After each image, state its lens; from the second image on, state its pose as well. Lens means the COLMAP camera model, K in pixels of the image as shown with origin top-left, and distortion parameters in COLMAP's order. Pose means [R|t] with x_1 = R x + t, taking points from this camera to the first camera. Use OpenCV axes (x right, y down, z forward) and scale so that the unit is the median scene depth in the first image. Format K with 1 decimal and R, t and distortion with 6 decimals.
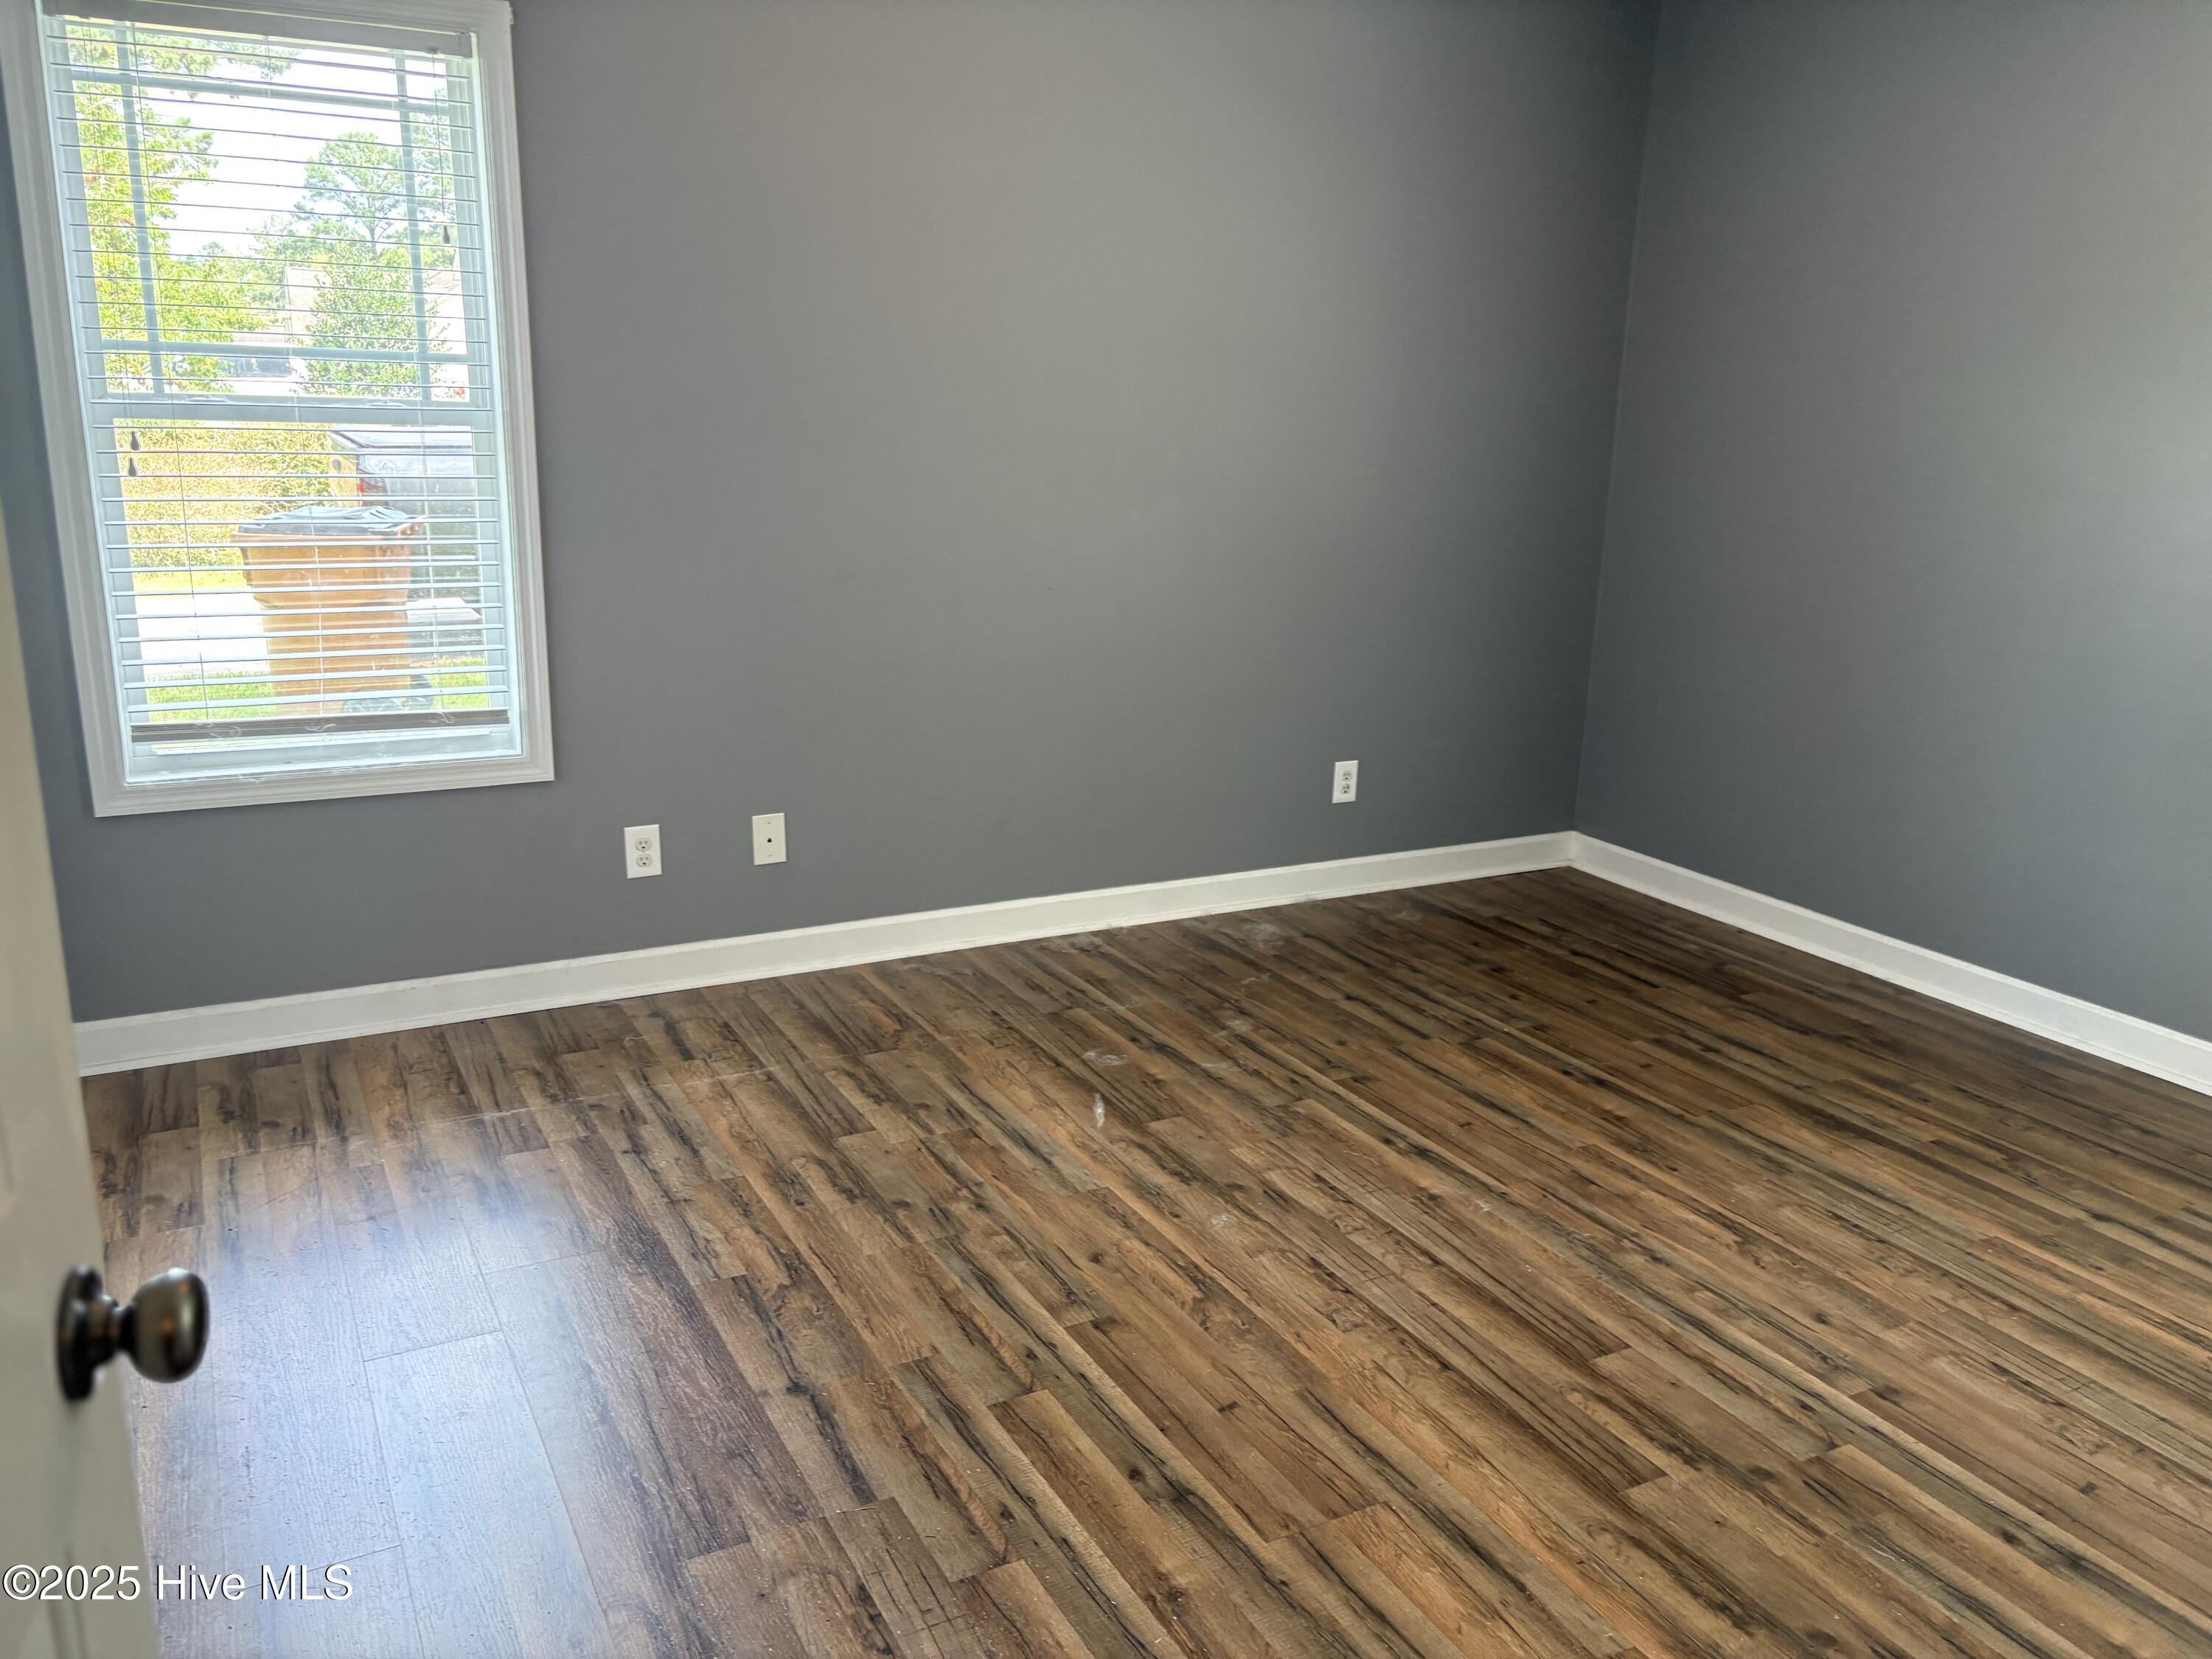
lens RADIAL K [[1678.0, 0, 1037.0], [0, 1678.0, 845.6], [0, 0, 1]] dist [0.037460, -0.039302]
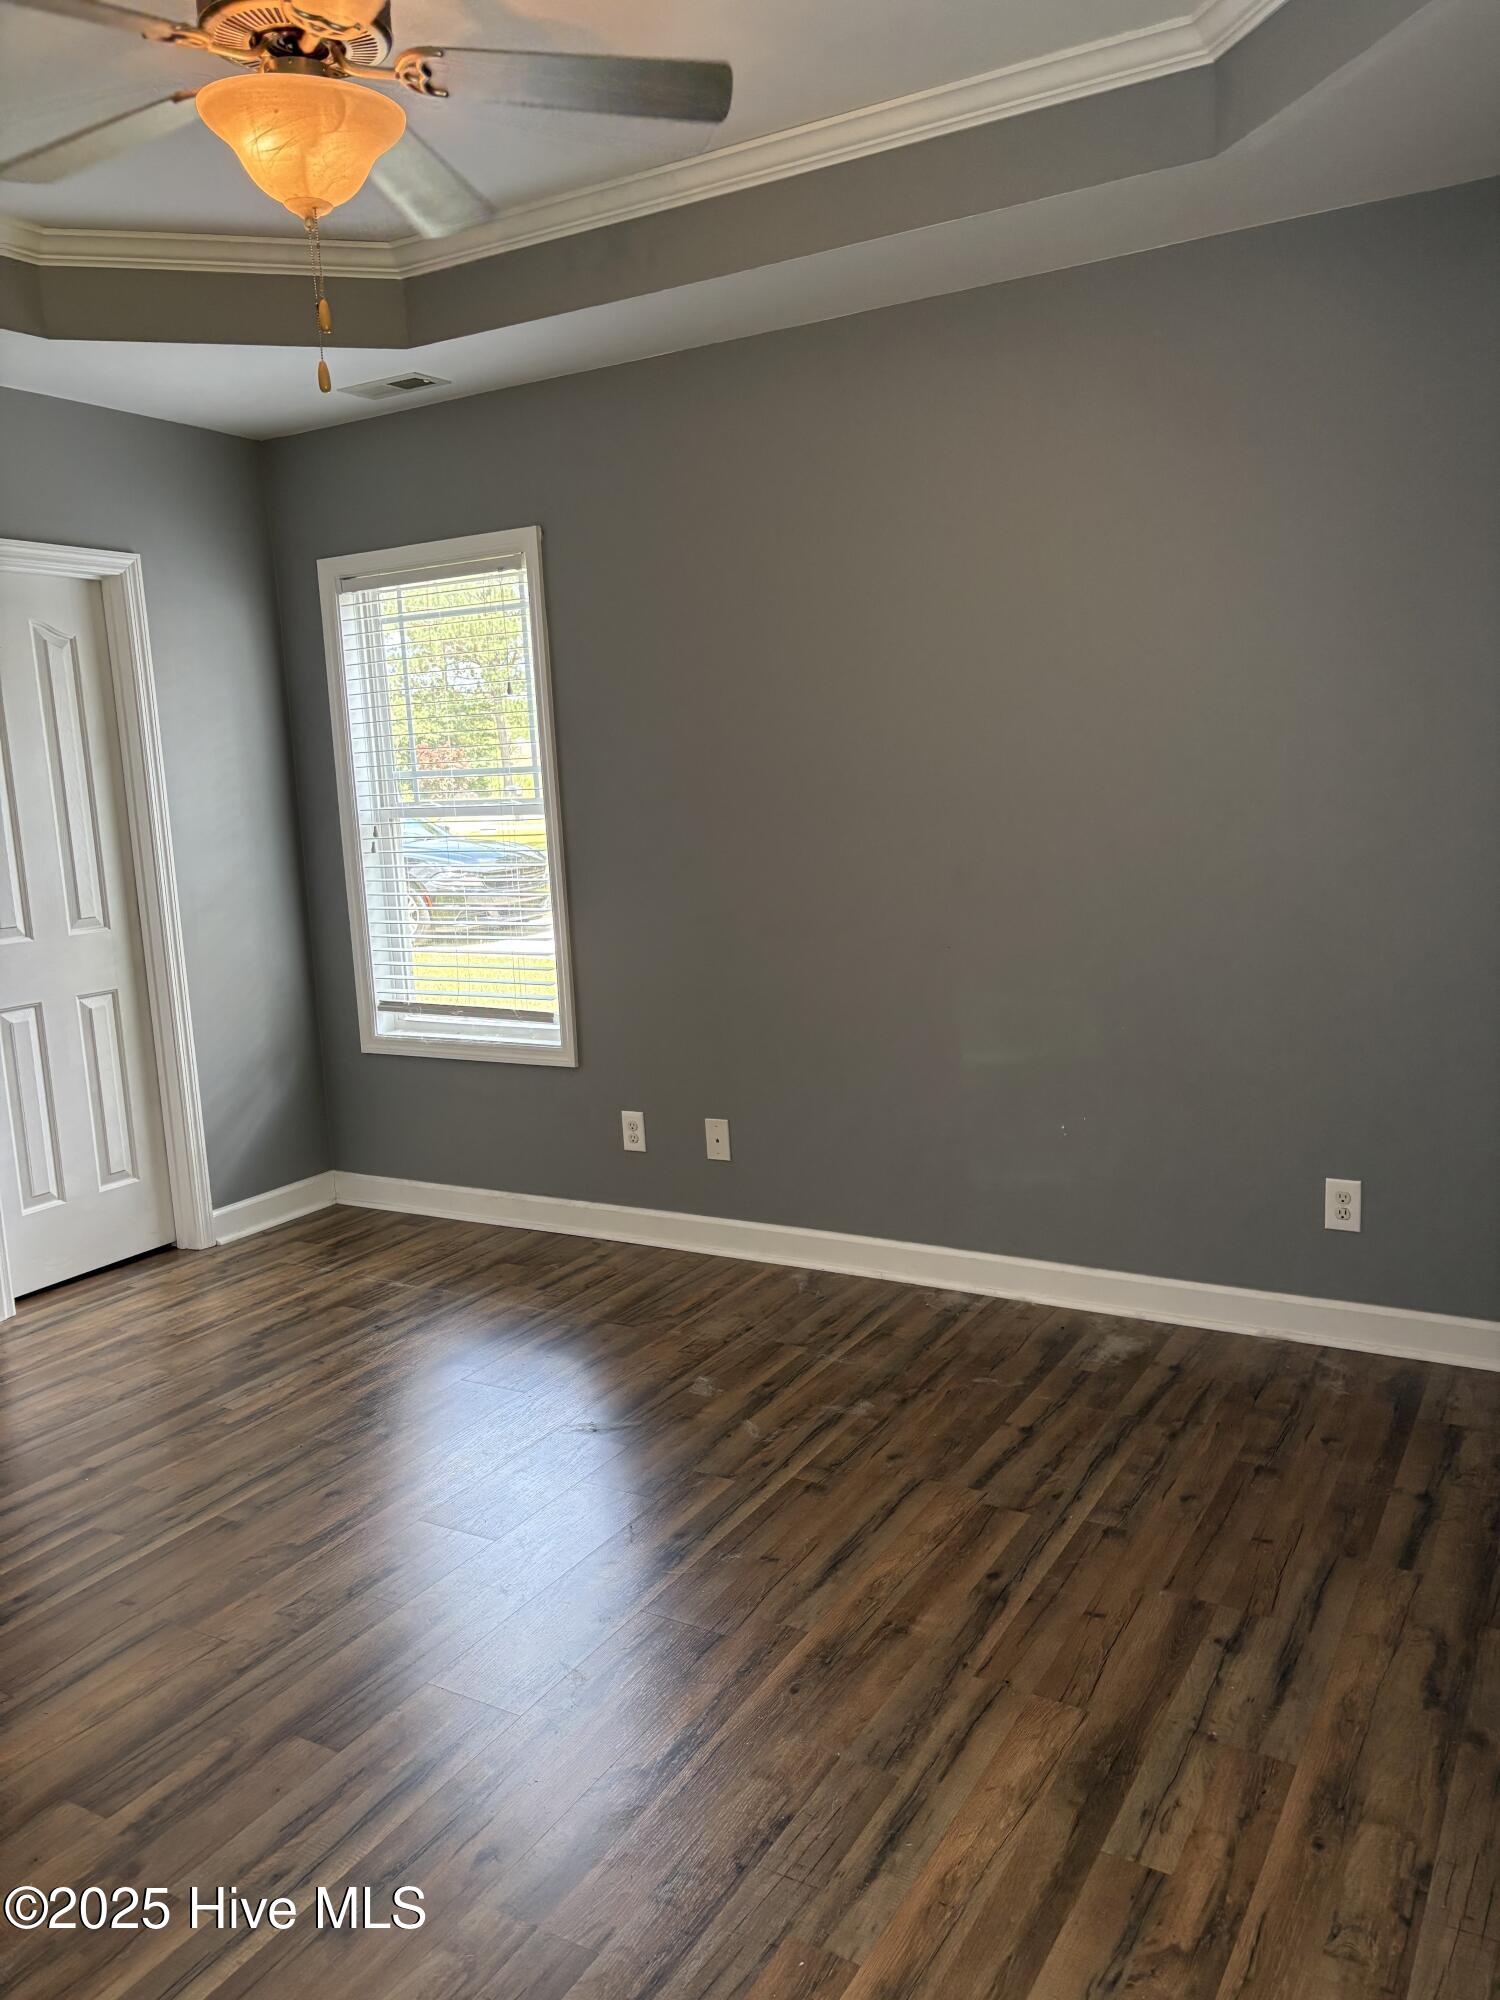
lens RADIAL K [[1517.2, 0, 804.1], [0, 1517.2, 1001.8], [0, 0, 1]] dist [0.037460, -0.039302]
pose [[0.533212, 0.082740, -0.841926, 0.852091], [-0.160295, 0.987059, -0.004515, -0.116867], [0.830657, 0.137364, 0.539575, 0.493654]]
